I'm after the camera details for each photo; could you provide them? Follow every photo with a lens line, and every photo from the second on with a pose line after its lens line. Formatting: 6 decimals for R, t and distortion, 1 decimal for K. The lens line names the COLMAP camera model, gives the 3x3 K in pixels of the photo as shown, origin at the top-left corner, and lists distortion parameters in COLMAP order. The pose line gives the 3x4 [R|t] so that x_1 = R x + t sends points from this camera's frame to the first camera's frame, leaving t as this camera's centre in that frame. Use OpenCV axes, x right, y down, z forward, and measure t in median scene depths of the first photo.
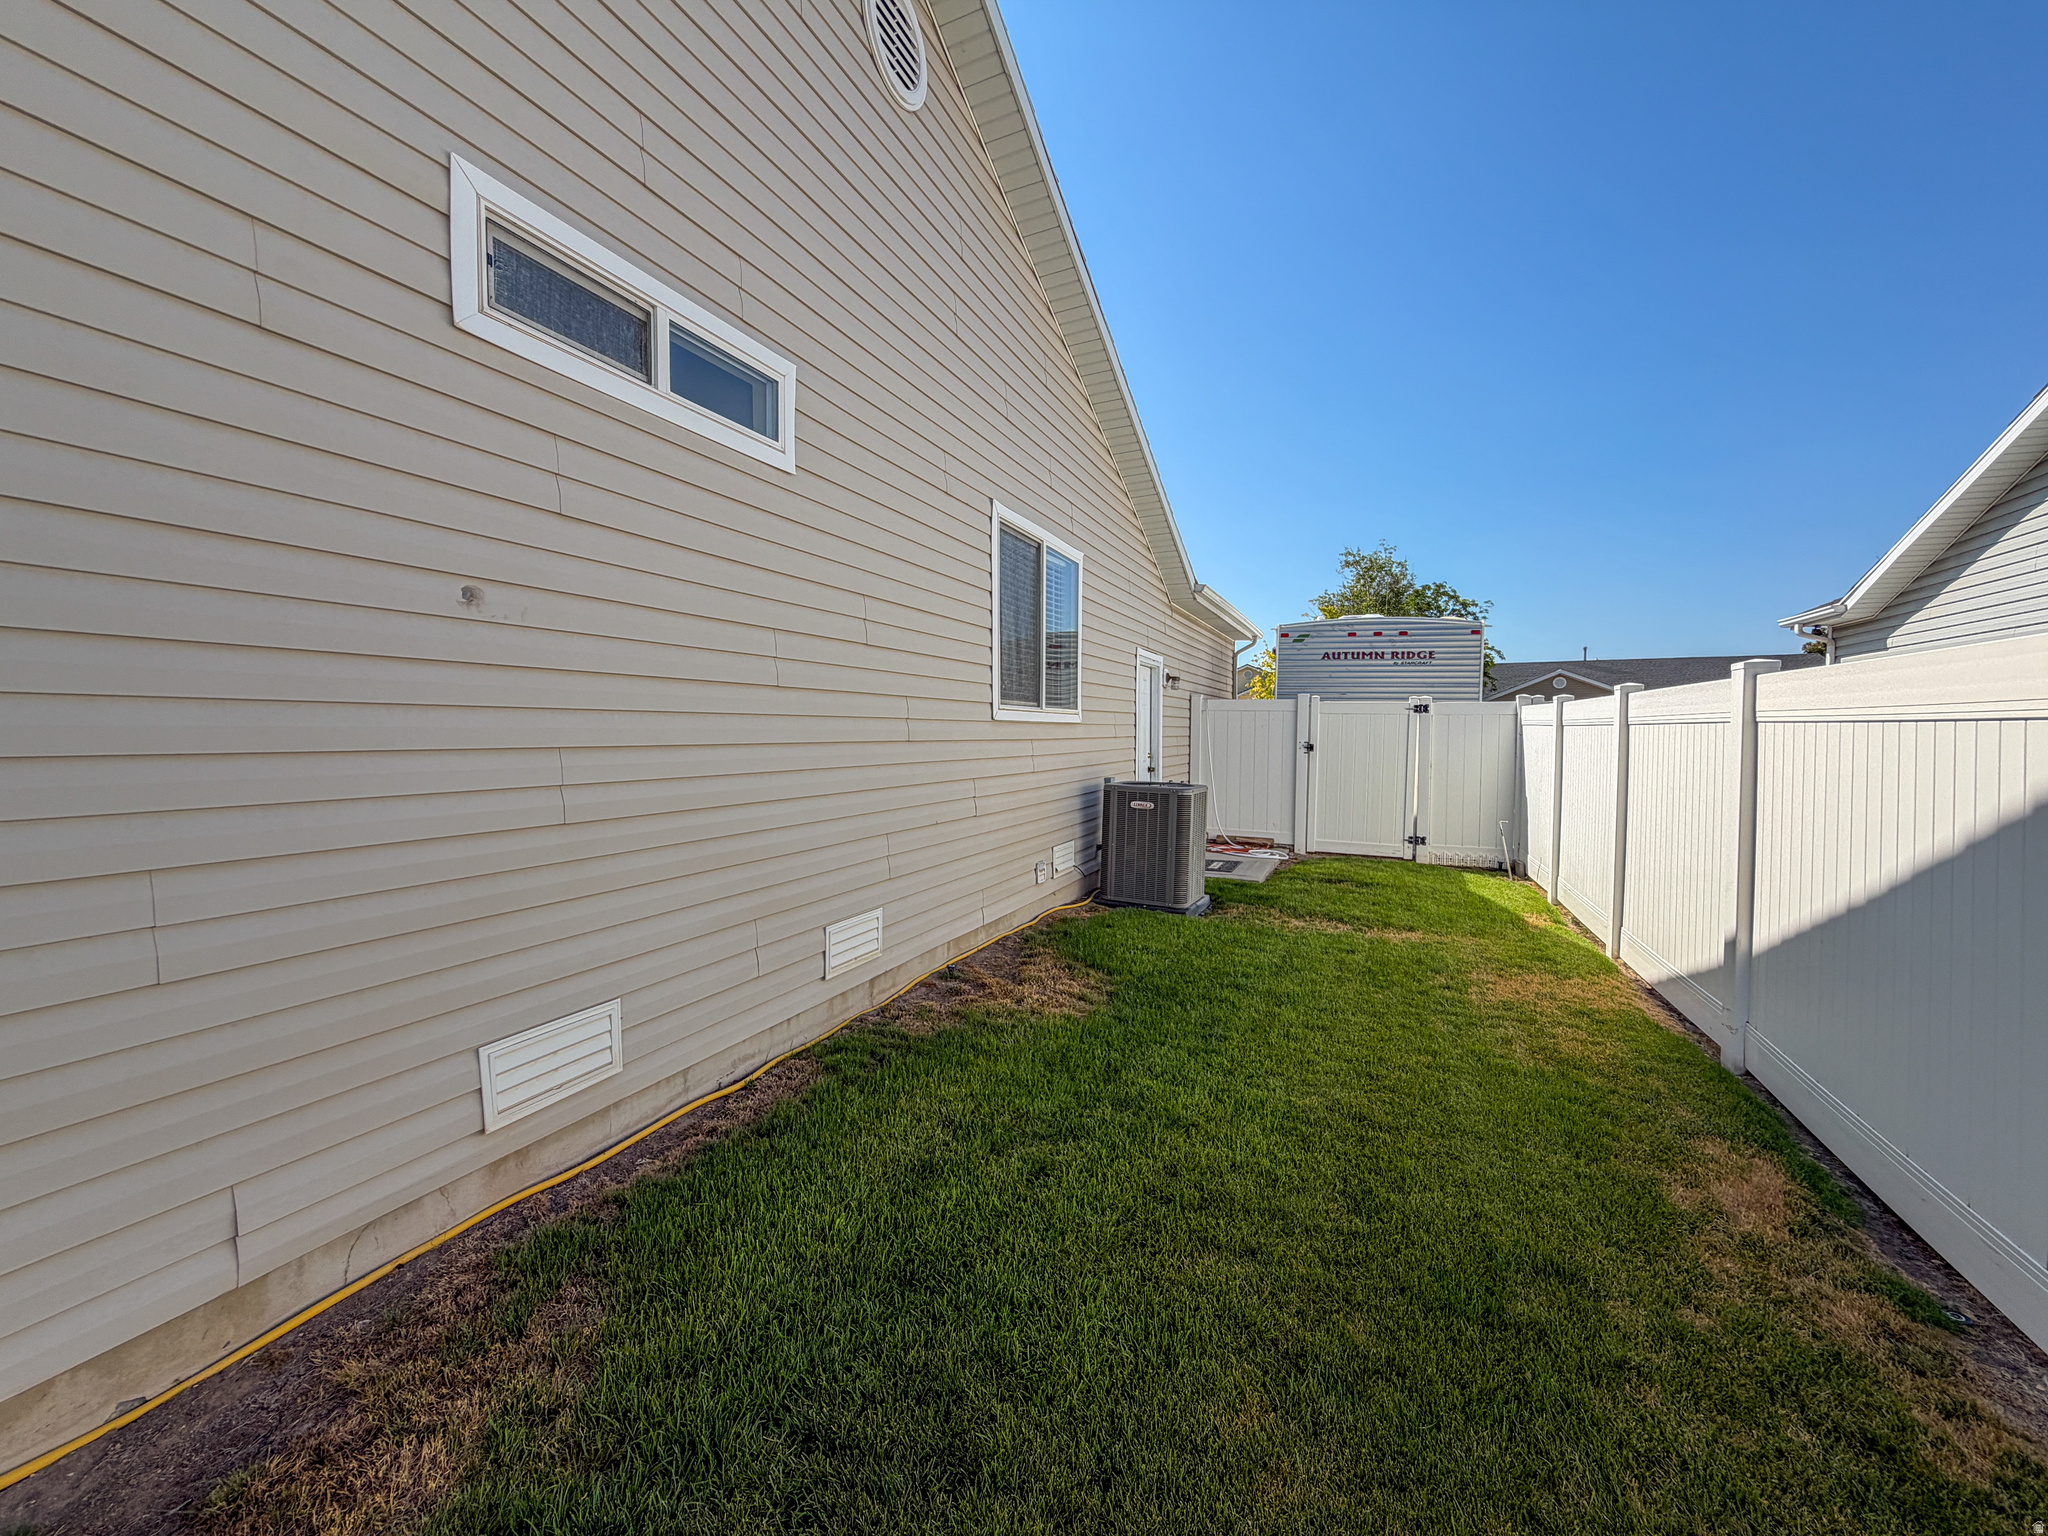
lens RADIAL K [[819.8, 0, 1025.9], [0, 819.8, 758.7], [0, 0, 1]] dist [0.003869, -0.000122]
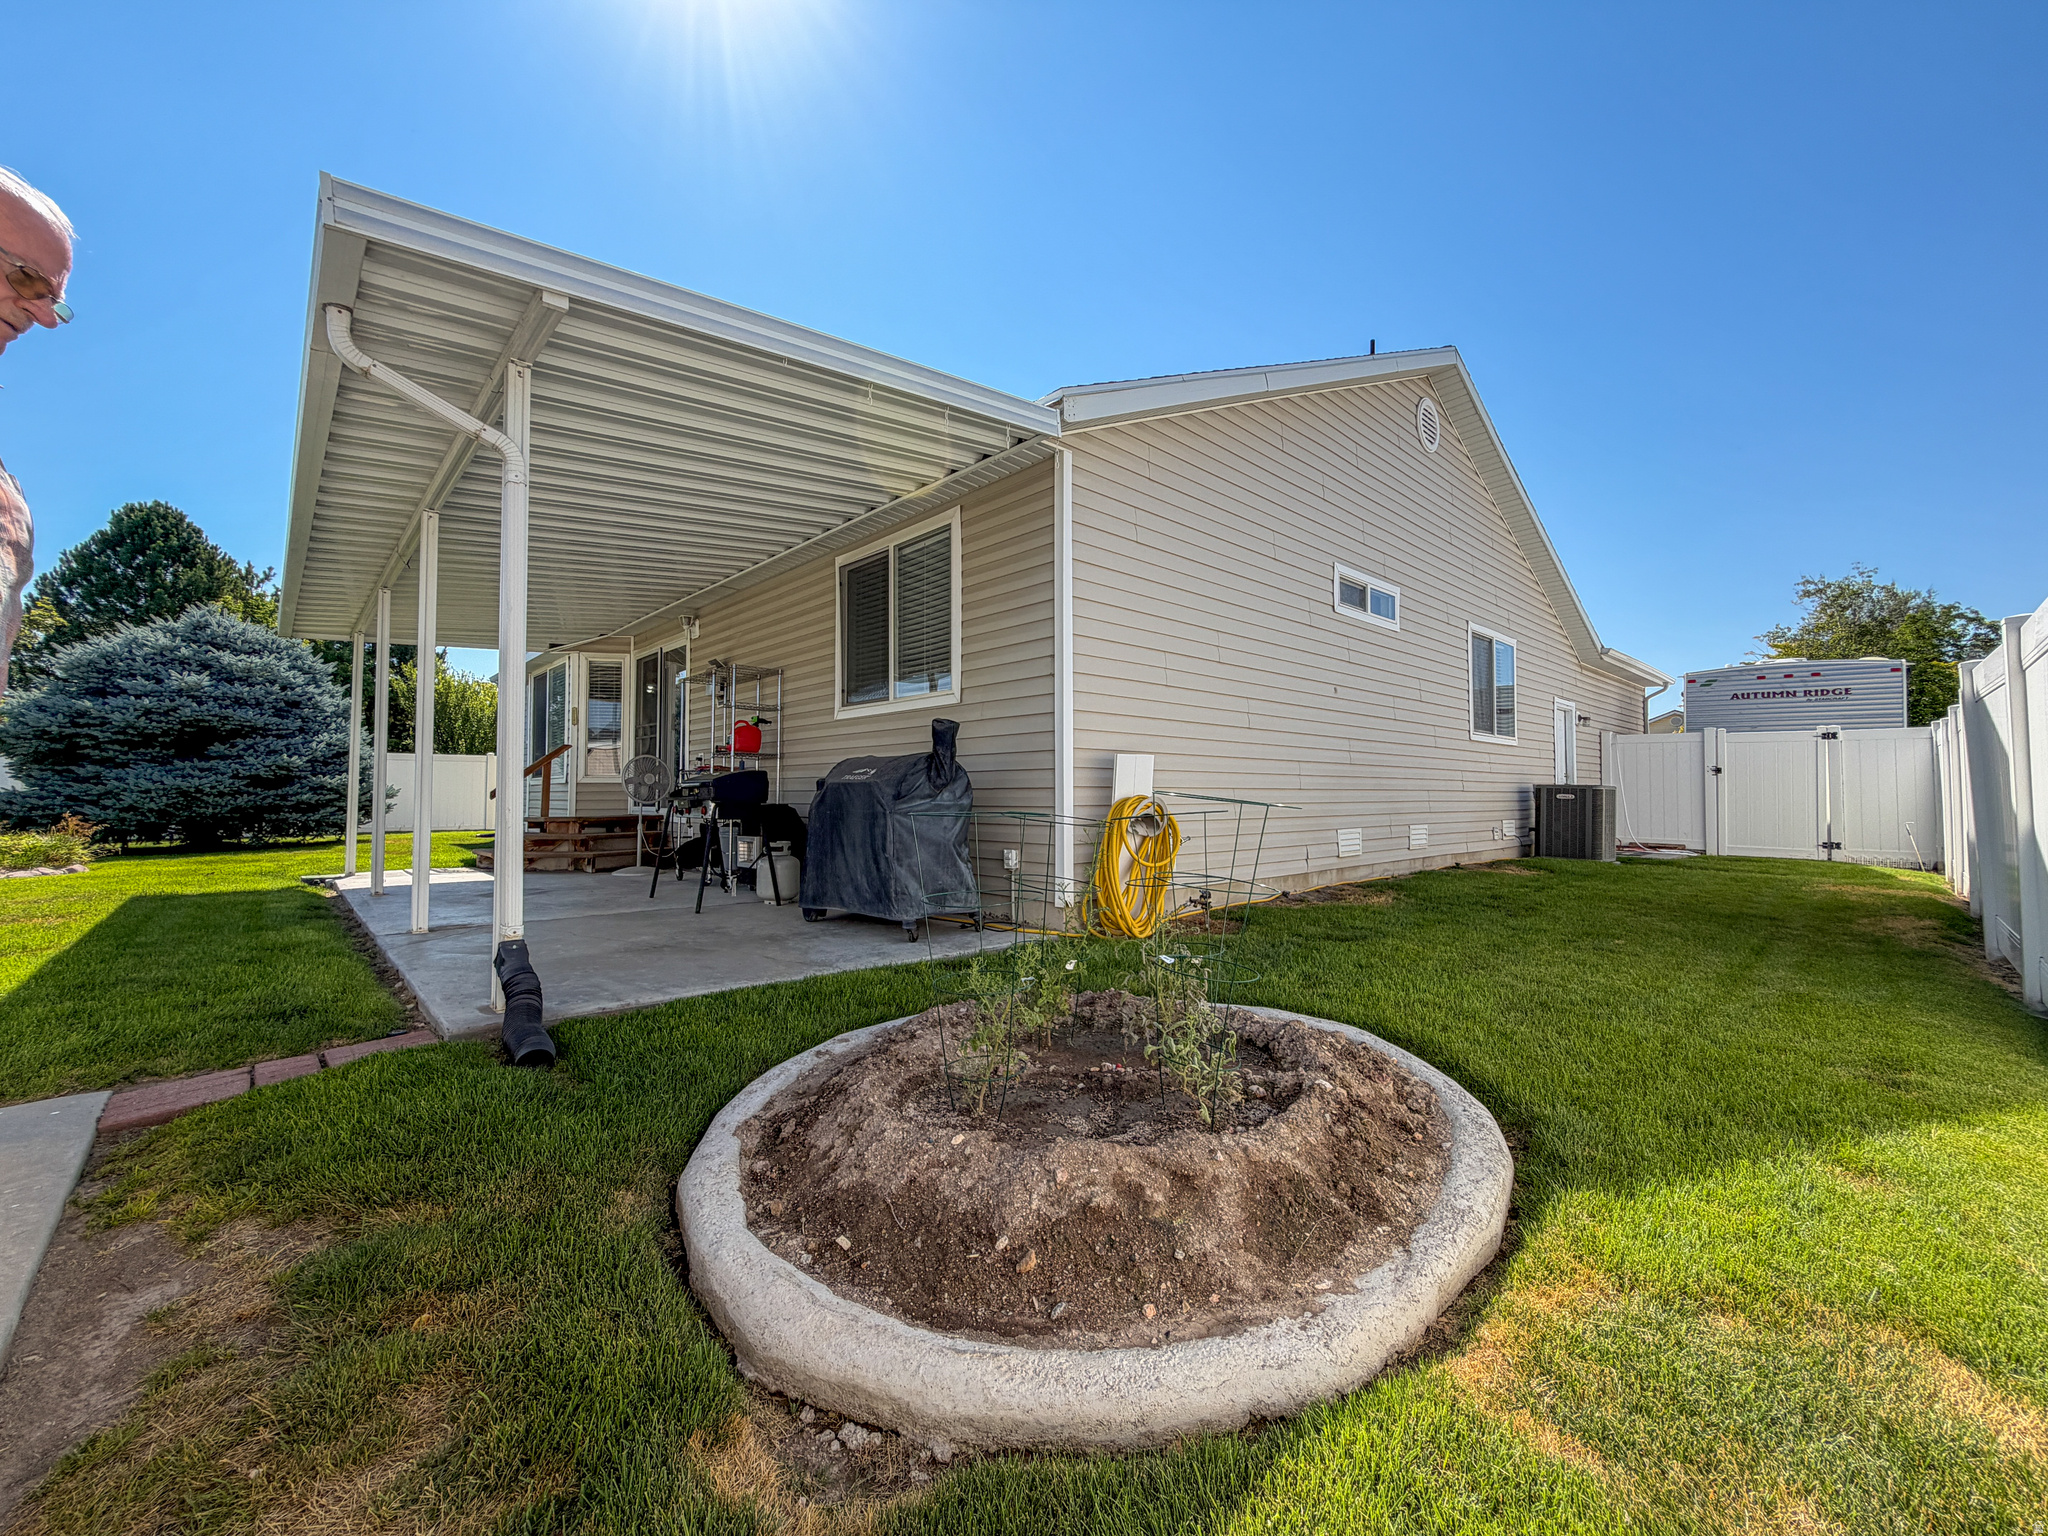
lens RADIAL K [[819.8, 0, 1016.0], [0, 819.8, 767.5], [0, 0, 1]] dist [0.003869, -0.000122]
pose [[0.913293, -0.013741, -0.407072, -0.124872], [-0.013649, 0.997837, -0.064306, 0.081937], [0.407075, 0.064287, 0.911130, -0.605397]]
